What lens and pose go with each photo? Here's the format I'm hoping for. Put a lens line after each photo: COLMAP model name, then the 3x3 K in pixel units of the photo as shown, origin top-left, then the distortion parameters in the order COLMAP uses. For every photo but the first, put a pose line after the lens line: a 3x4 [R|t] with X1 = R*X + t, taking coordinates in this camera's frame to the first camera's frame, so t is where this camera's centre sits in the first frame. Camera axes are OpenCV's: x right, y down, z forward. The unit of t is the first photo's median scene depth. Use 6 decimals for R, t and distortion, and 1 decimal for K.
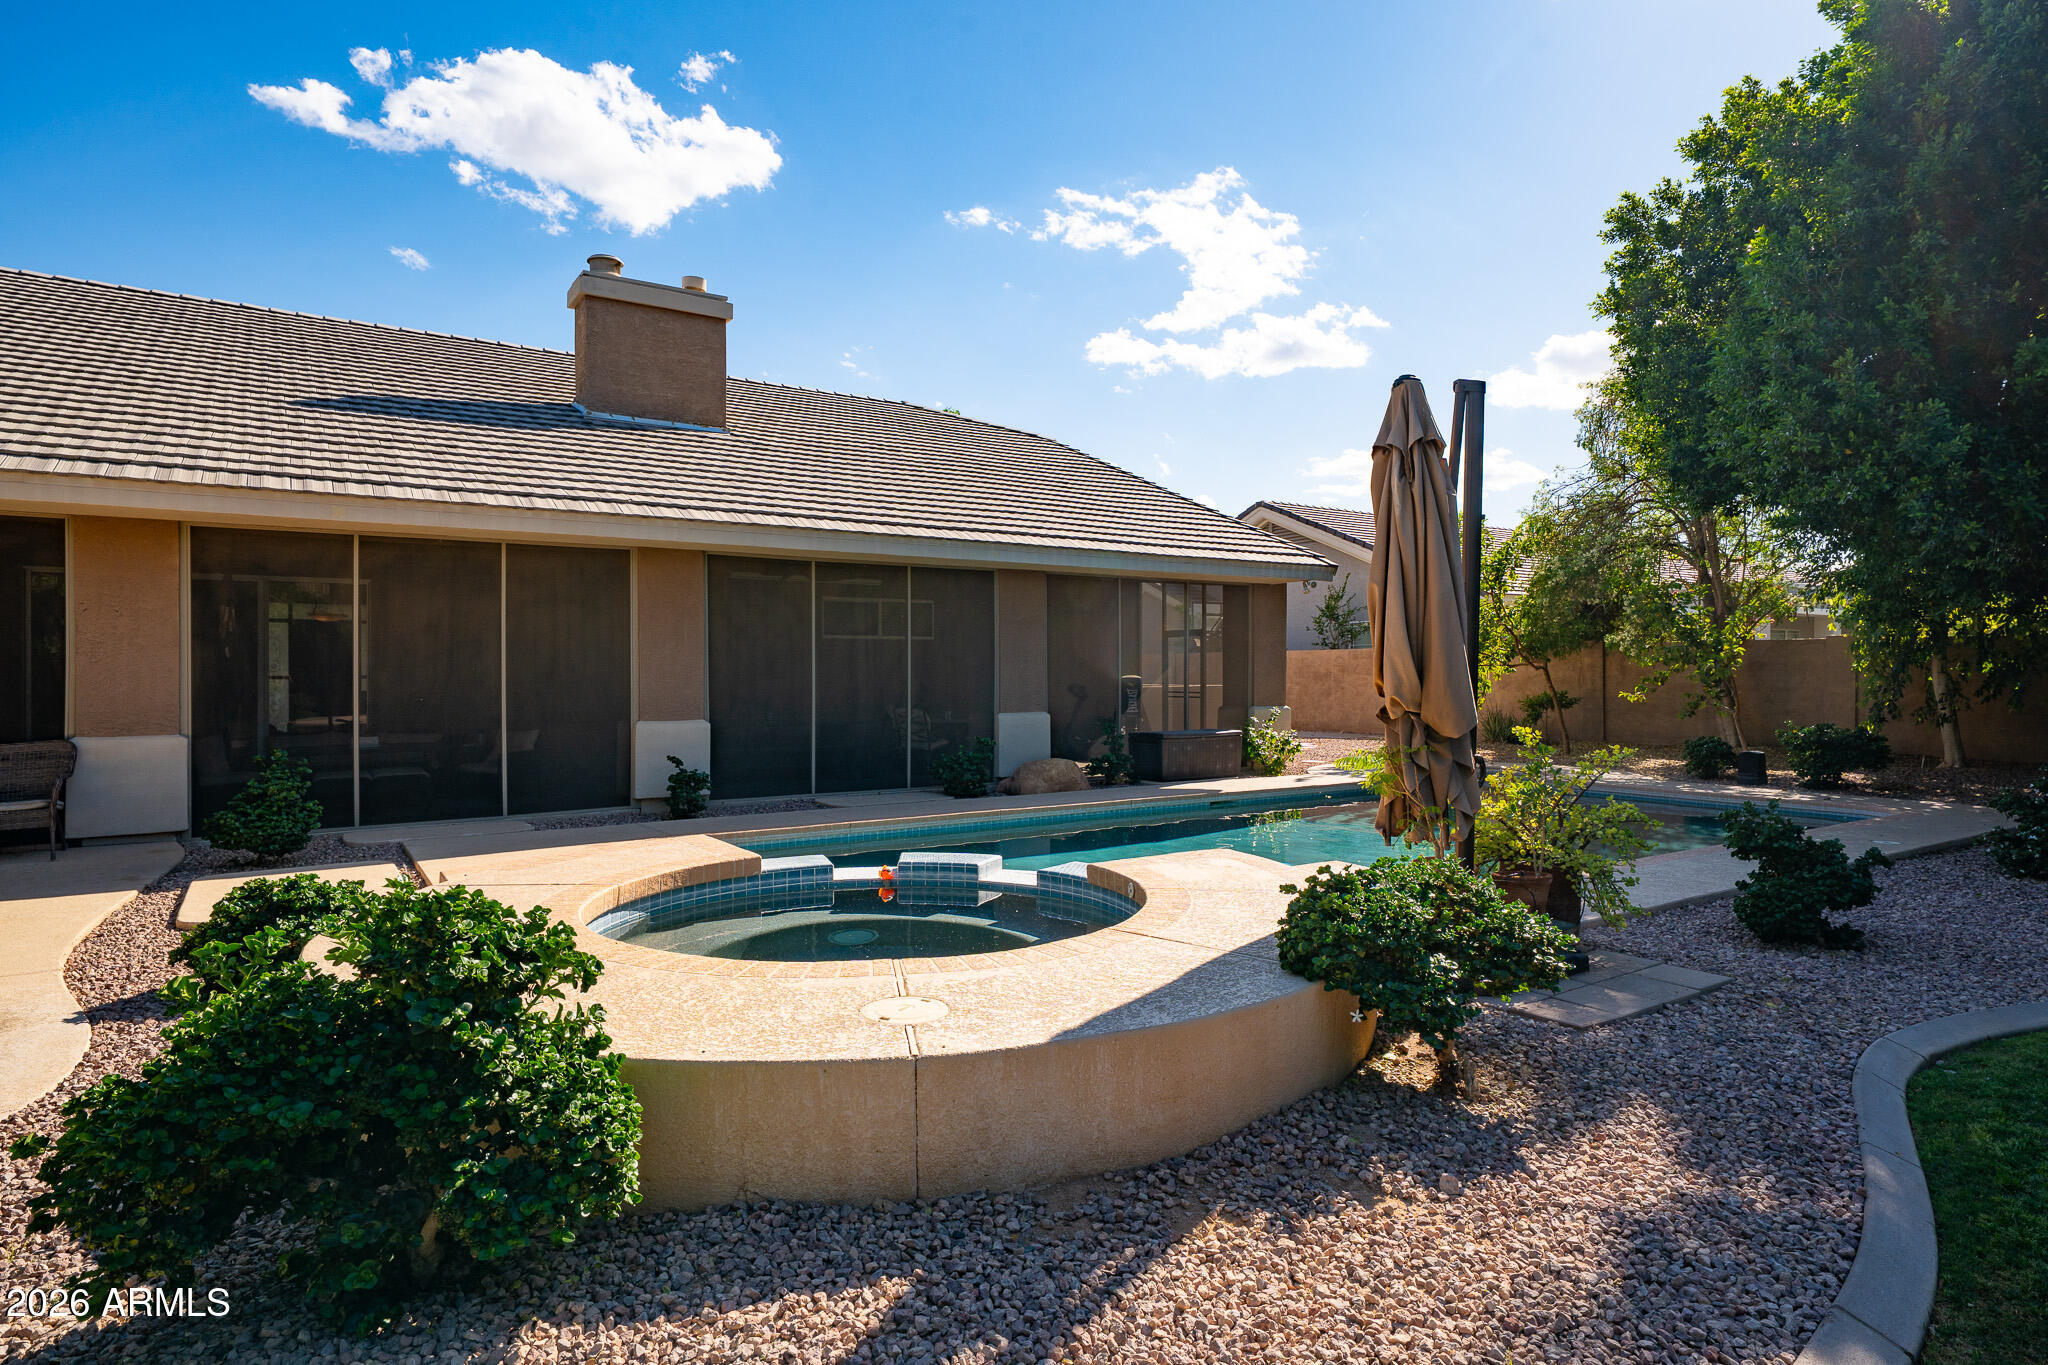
lens RADIAL K [[1132.2, 0, 1014.9], [0, 1132.2, 672.9], [0, 0, 1]] dist [0.008568, -0.000842]
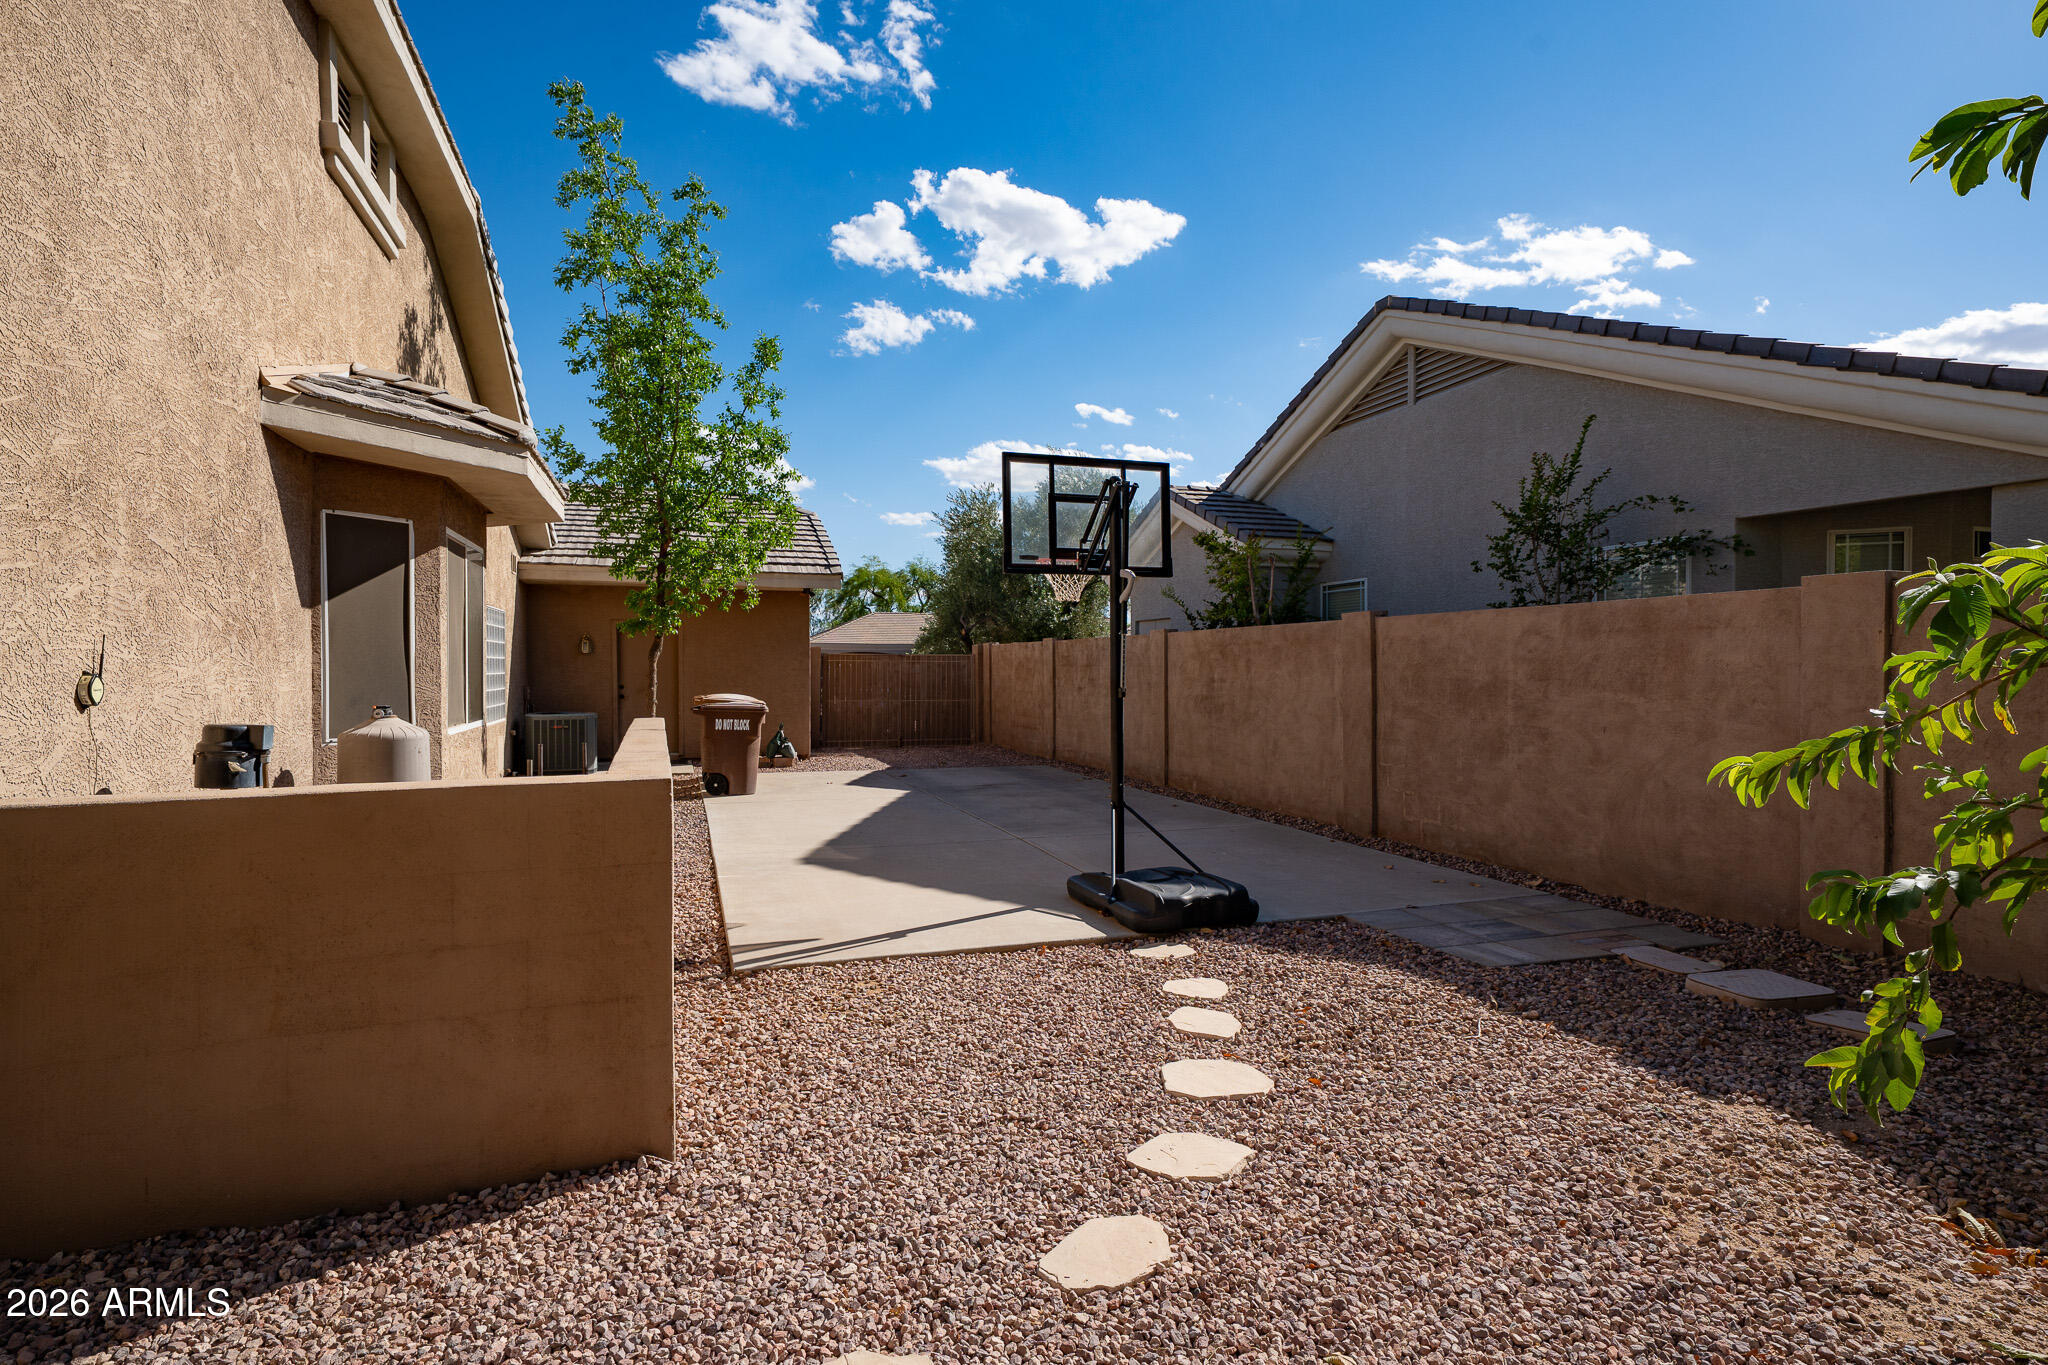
lens RADIAL K [[992.0, 0, 1017.2], [0, 992.0, 697.5], [0, 0, 1]] dist [0.001582, 0.000072]
pose [[0.963769, 0.005350, -0.266684, 0.388668], [0.002569, 0.999566, 0.029339, -0.007453], [0.266726, -0.028961, 0.963337, 1.226431]]
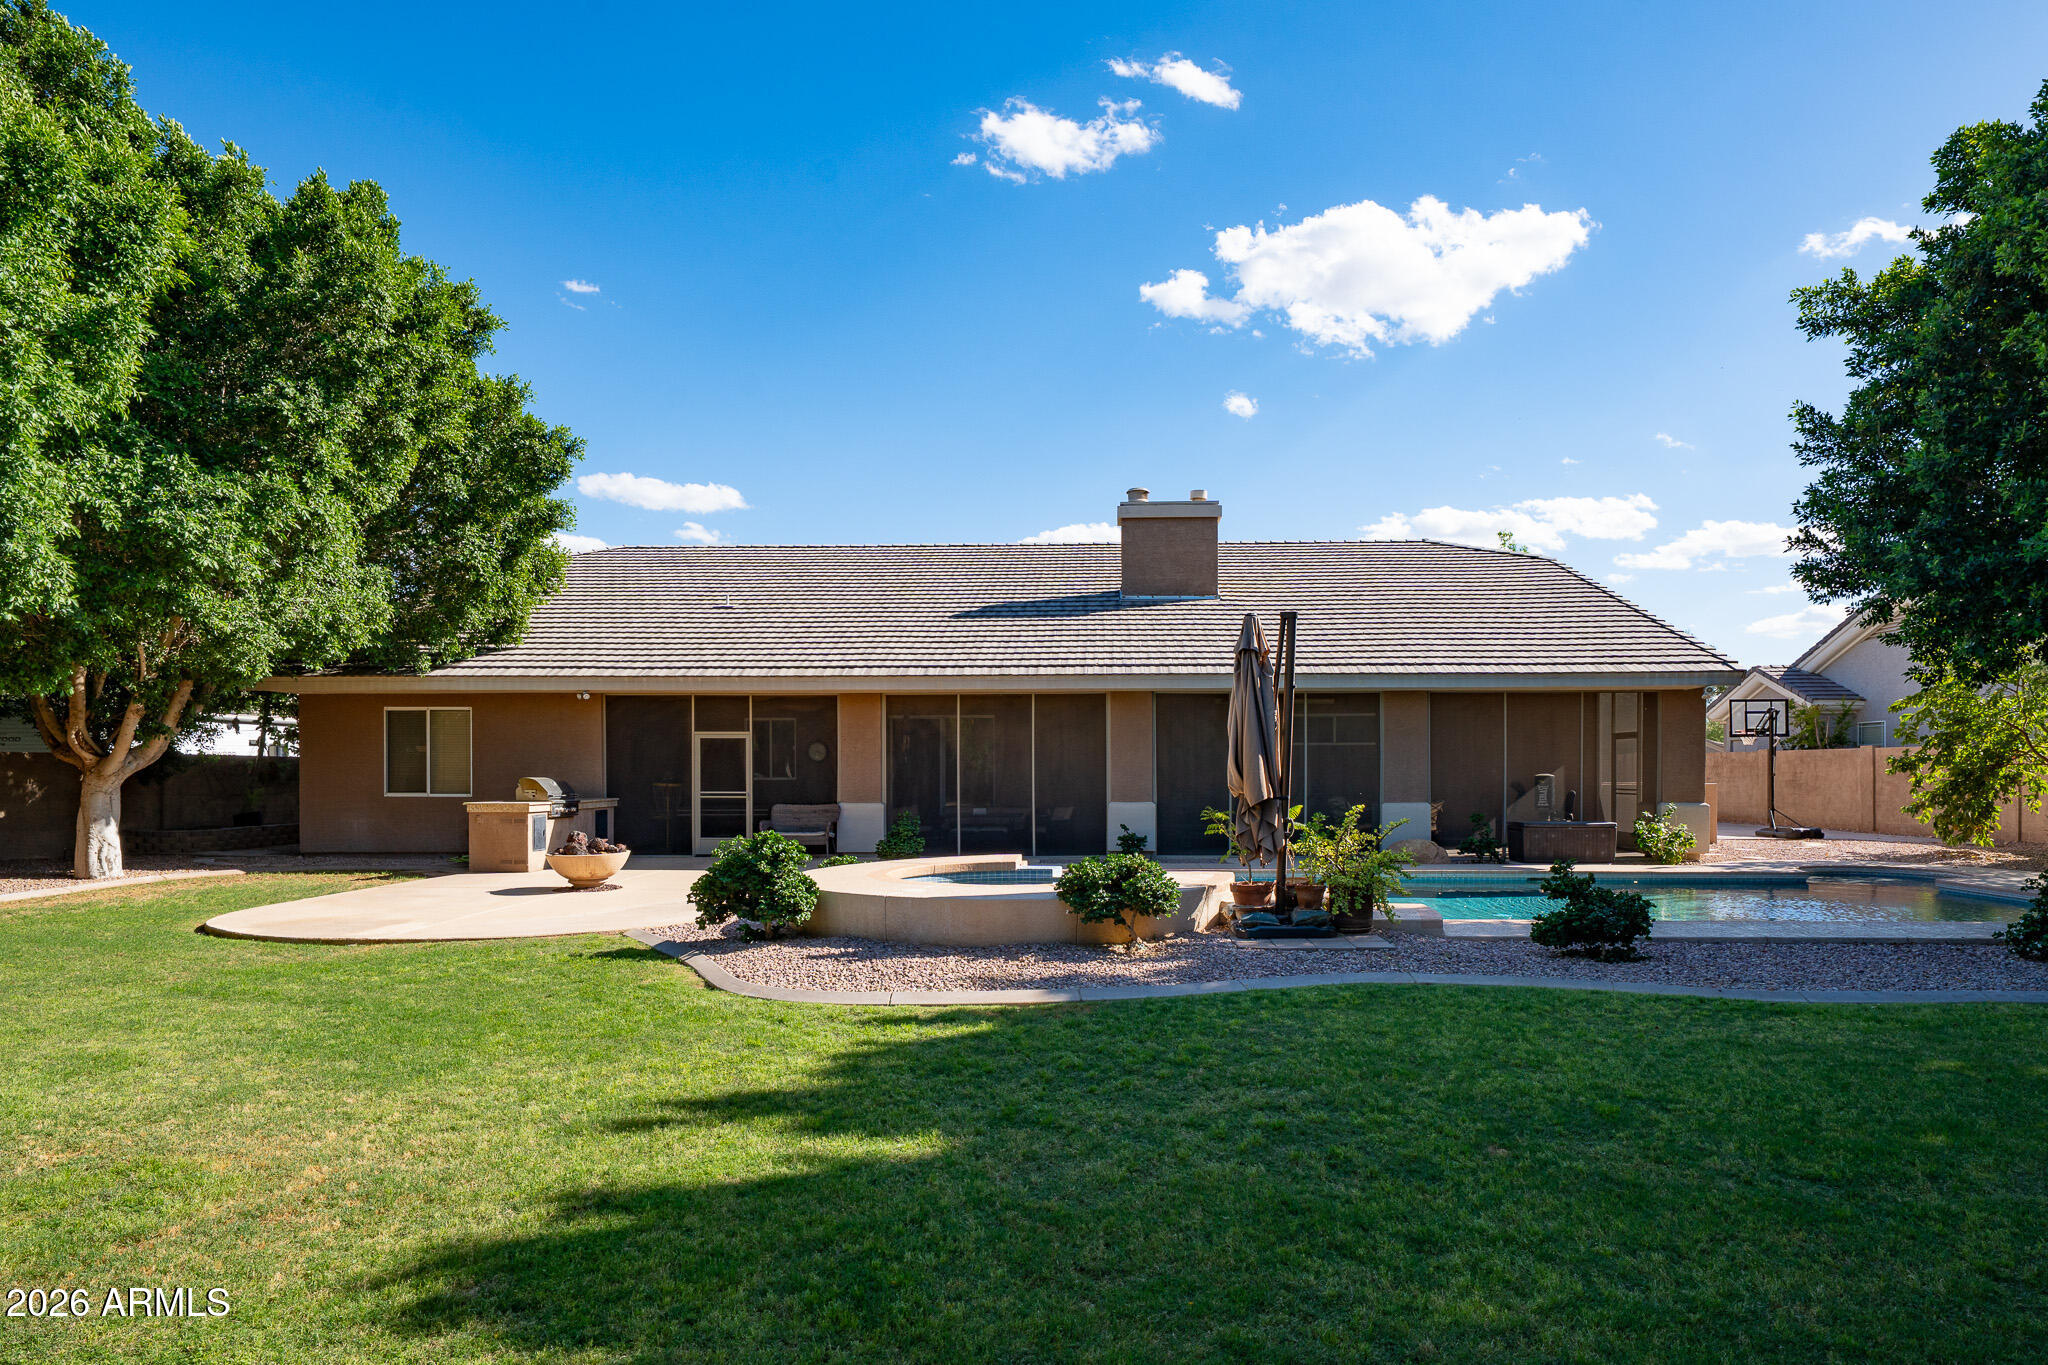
lens RADIAL K [[1096.9, 0, 1061.9], [0, 1096.9, 791.8], [0, 0, 1]] dist [0.001688, 0.003314]
pose [[0.811611, 0.009583, -0.584120, 0.408956], [0.000094, 0.999863, 0.016533, 0.002857], [0.584199, -0.013473, 0.811499, -0.226214]]
